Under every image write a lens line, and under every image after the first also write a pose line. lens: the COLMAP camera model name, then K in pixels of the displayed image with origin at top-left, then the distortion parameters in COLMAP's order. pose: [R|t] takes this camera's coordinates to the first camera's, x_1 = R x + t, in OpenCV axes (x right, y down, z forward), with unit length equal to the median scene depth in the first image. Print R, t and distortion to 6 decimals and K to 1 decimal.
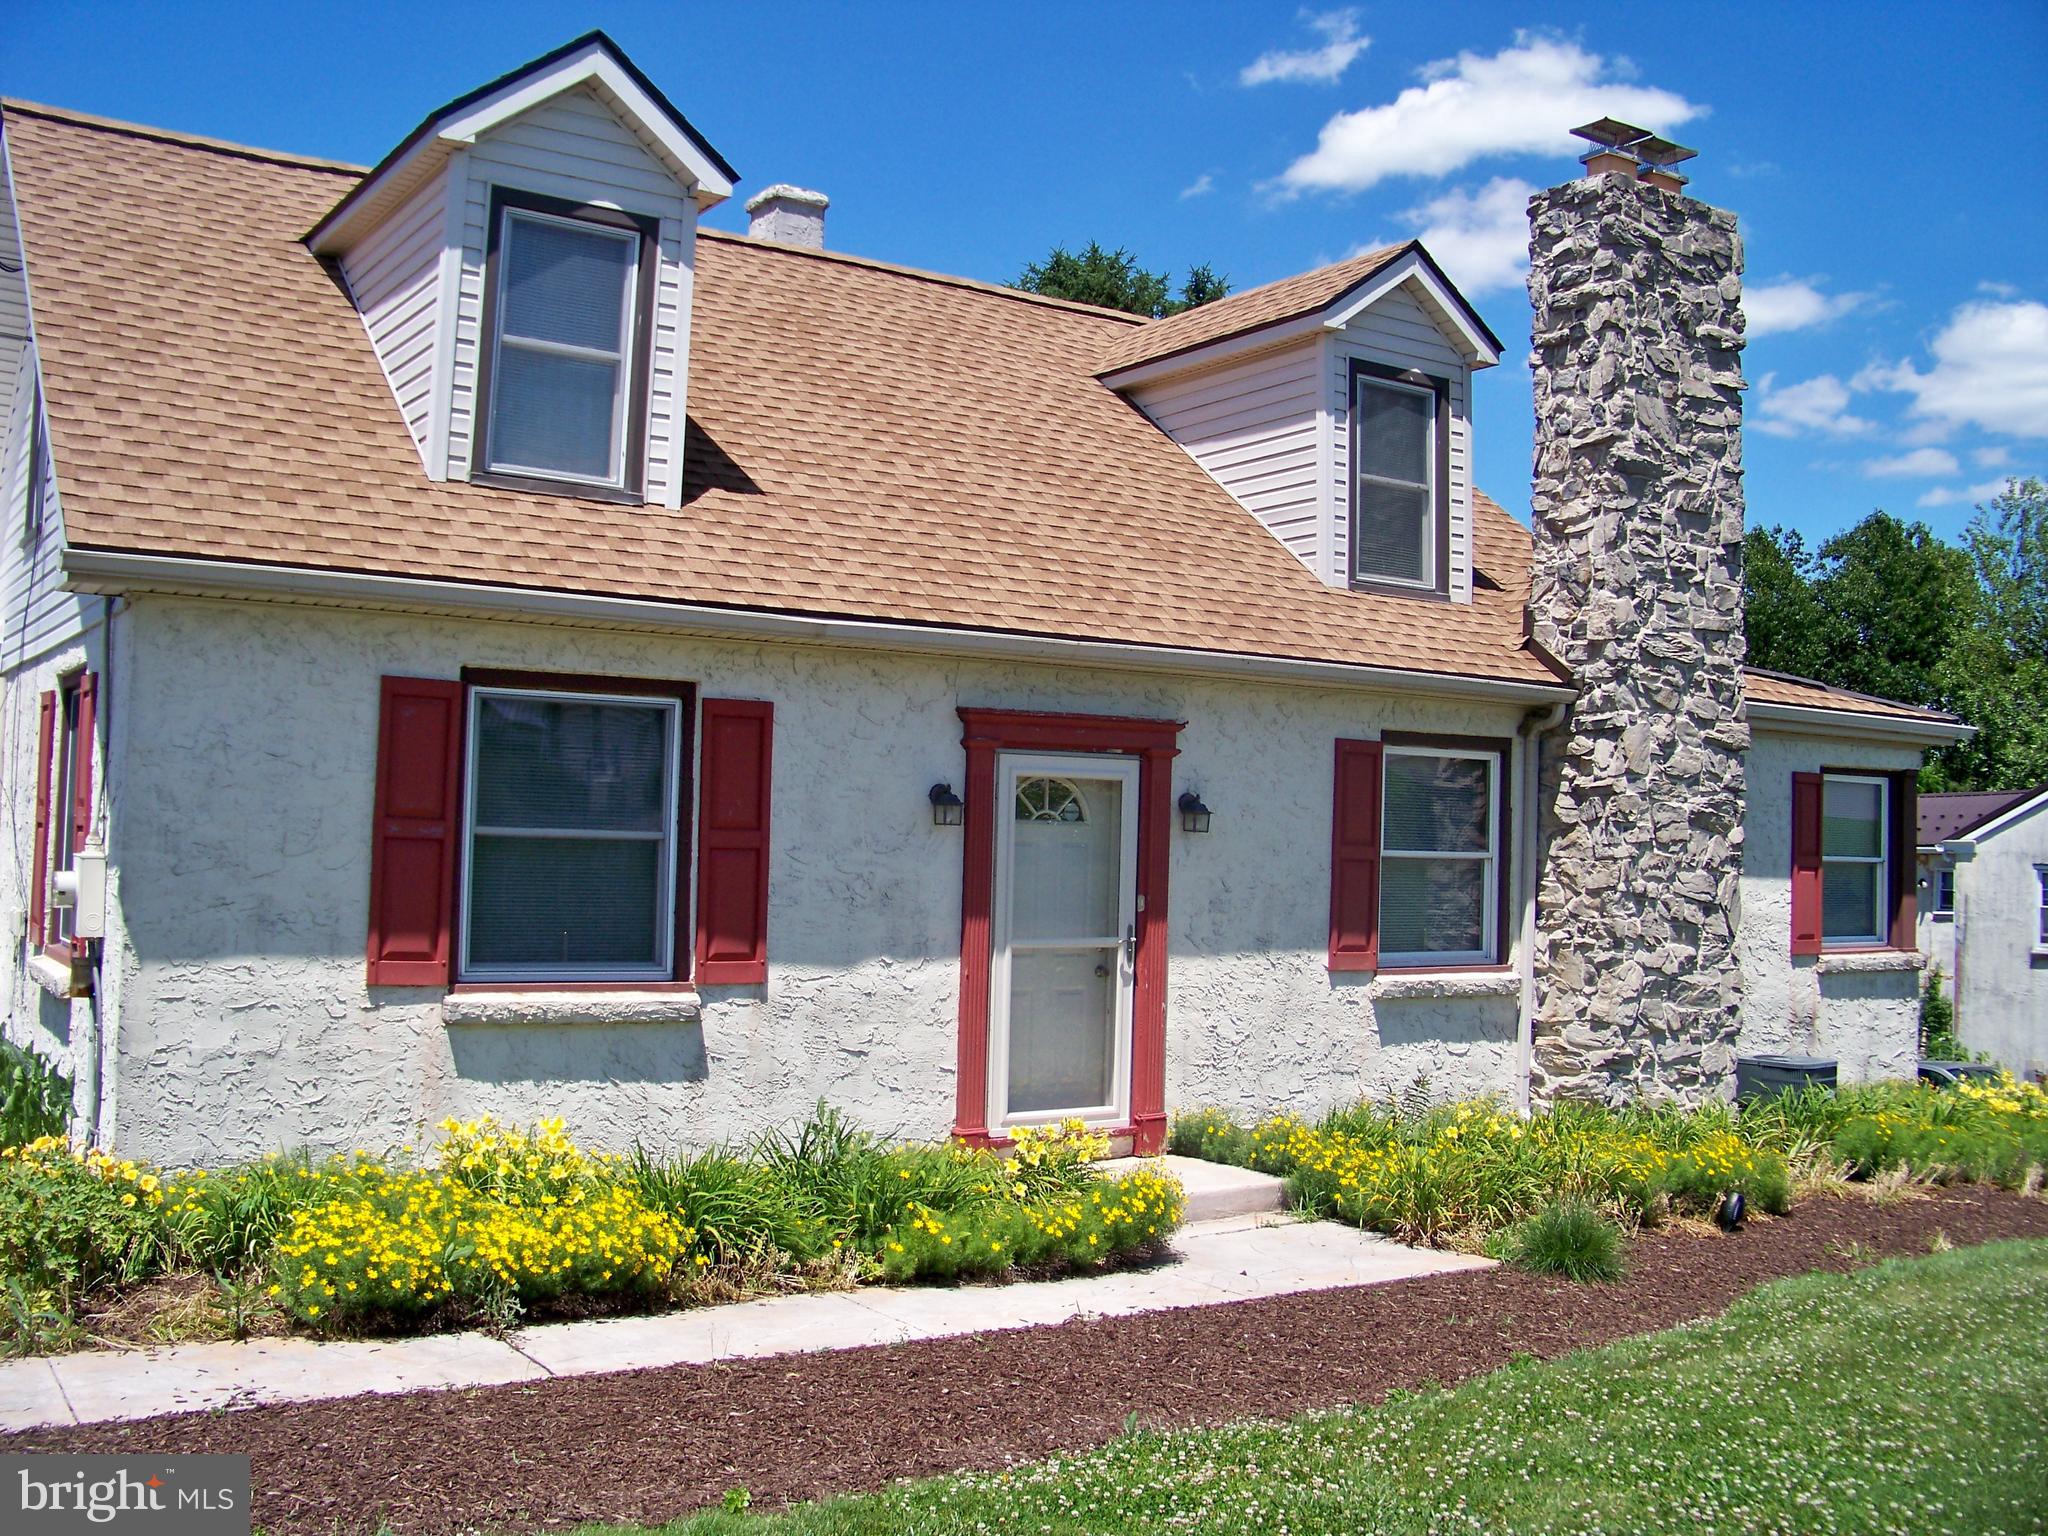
lens RADIAL K [[2017.9, 0, 1010.7], [0, 2017.9, 724.1], [0, 0, 1]] dist [-0.249916, 0.308380]
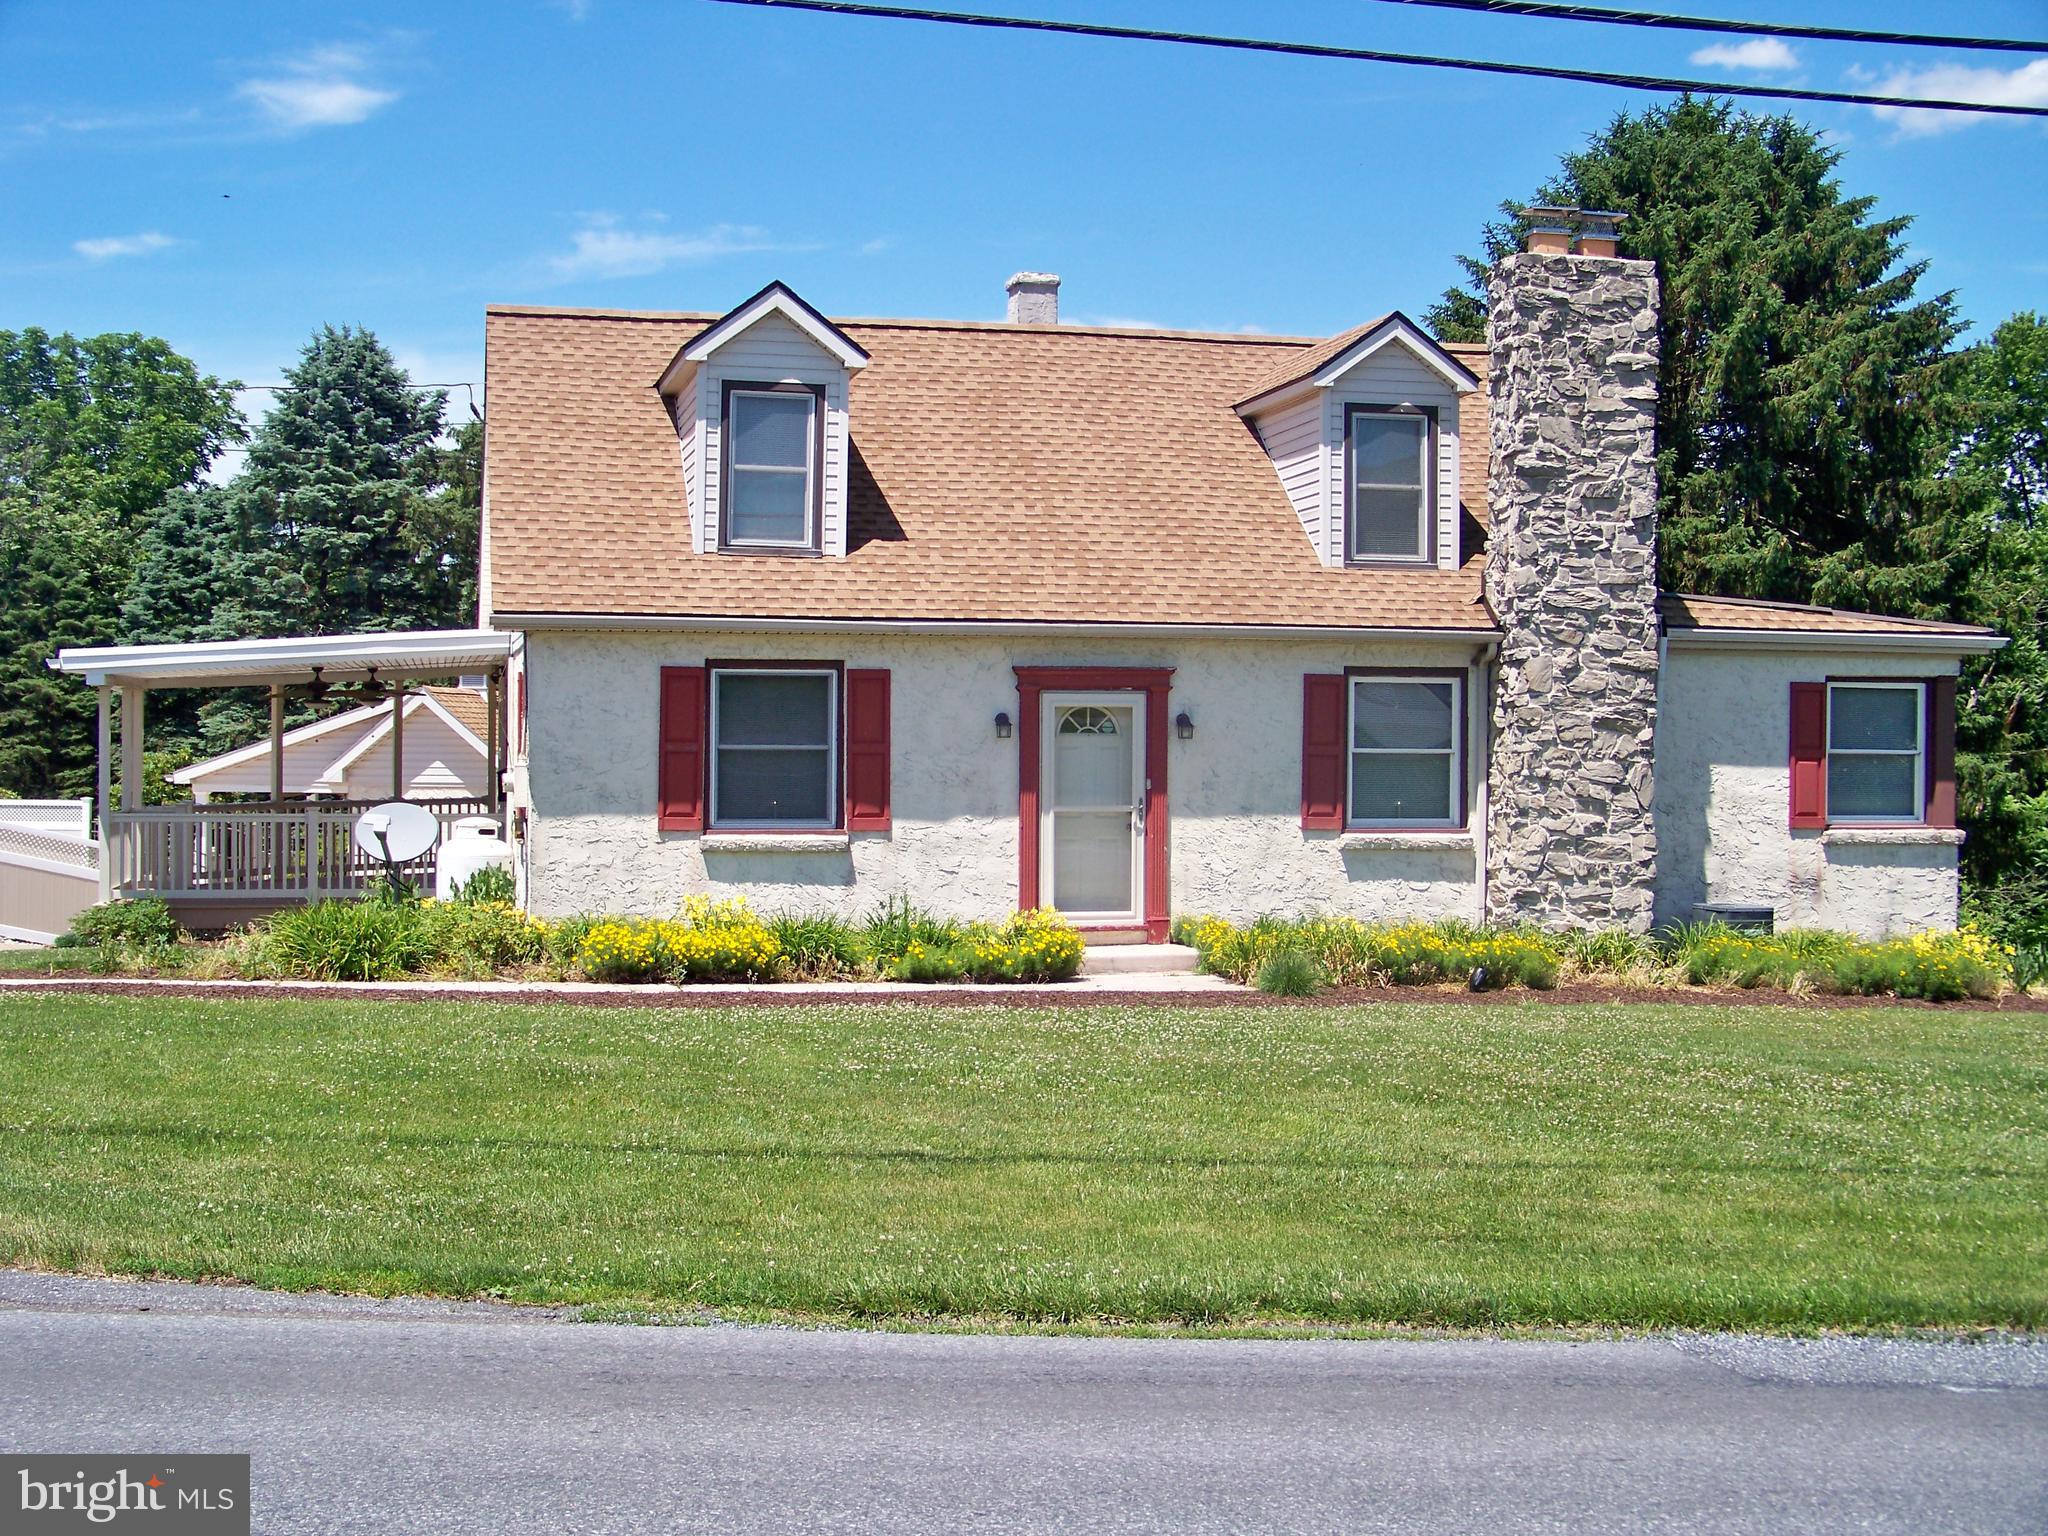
lens RADIAL K [[2644.9, 0, 1024.0], [0, 2644.9, 768.0], [0, 0, 1]] dist [-0.135304, 0.040979]
pose [[0.934856, -0.014777, -0.354719, 0.643901], [0.037783, 0.997600, 0.058018, -0.043560], [0.353011, -0.067640, 0.933171, -0.886036]]
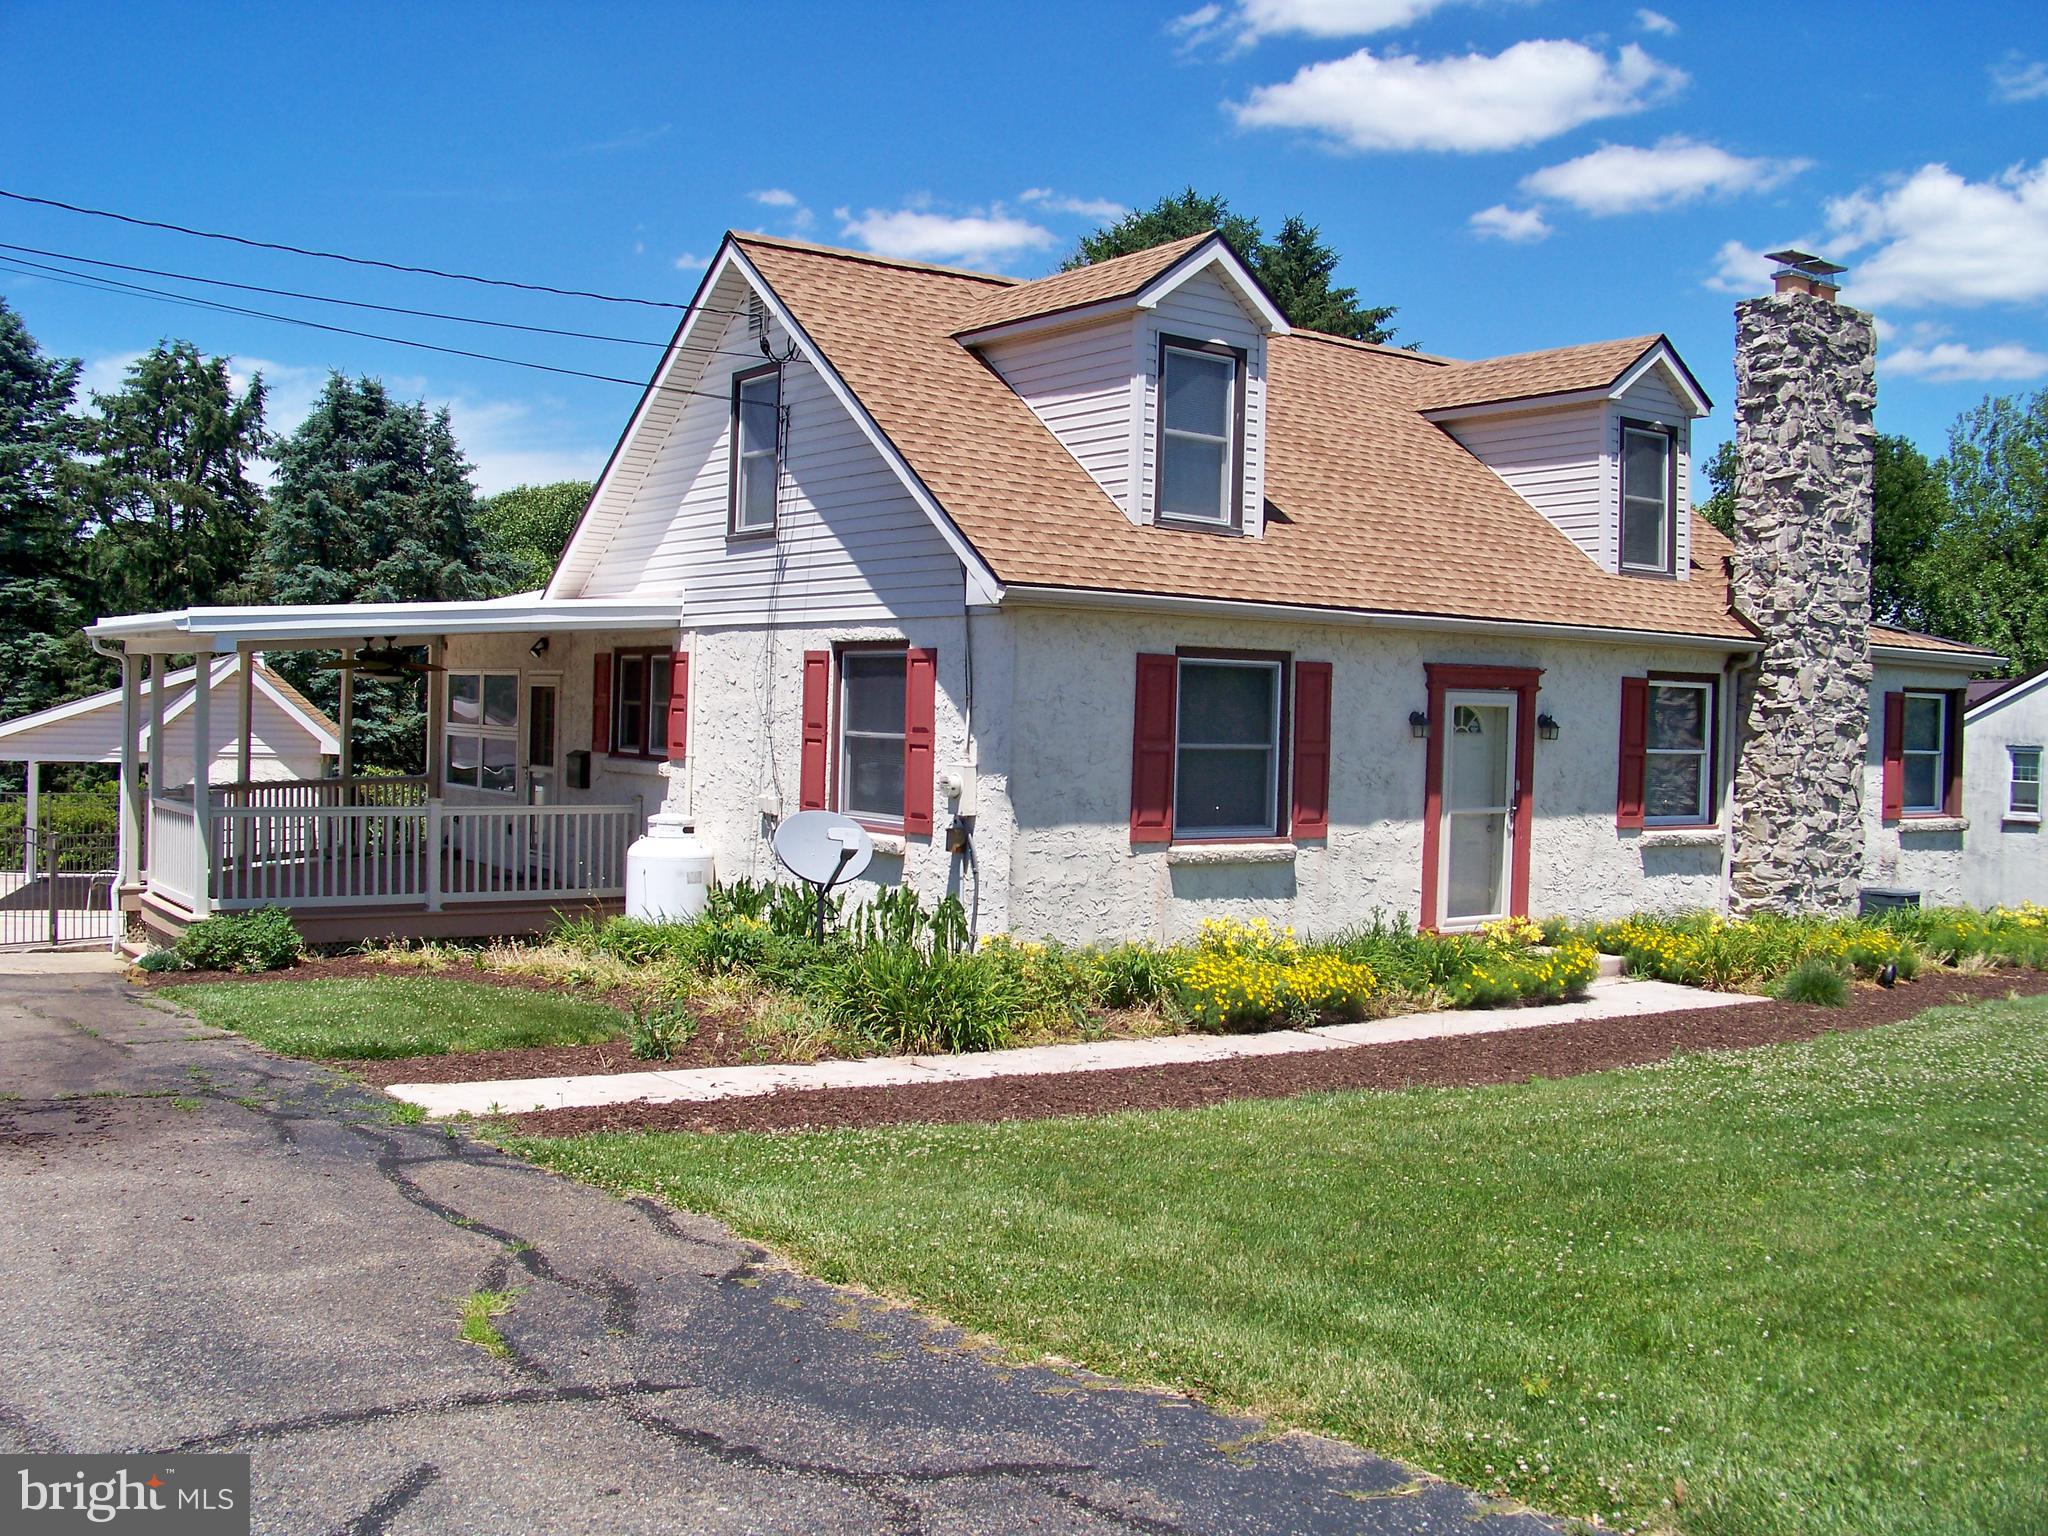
lens RADIAL K [[2010.4, 0, 1029.5], [0, 2010.4, 733.2], [0, 0, 1]] dist [-0.252012, 0.311871]
pose [[0.999265, -0.001445, 0.038319, -0.338133], [-0.001296, 0.997446, 0.071407, -0.055119], [-0.038324, -0.071404, 0.996711, -0.471497]]
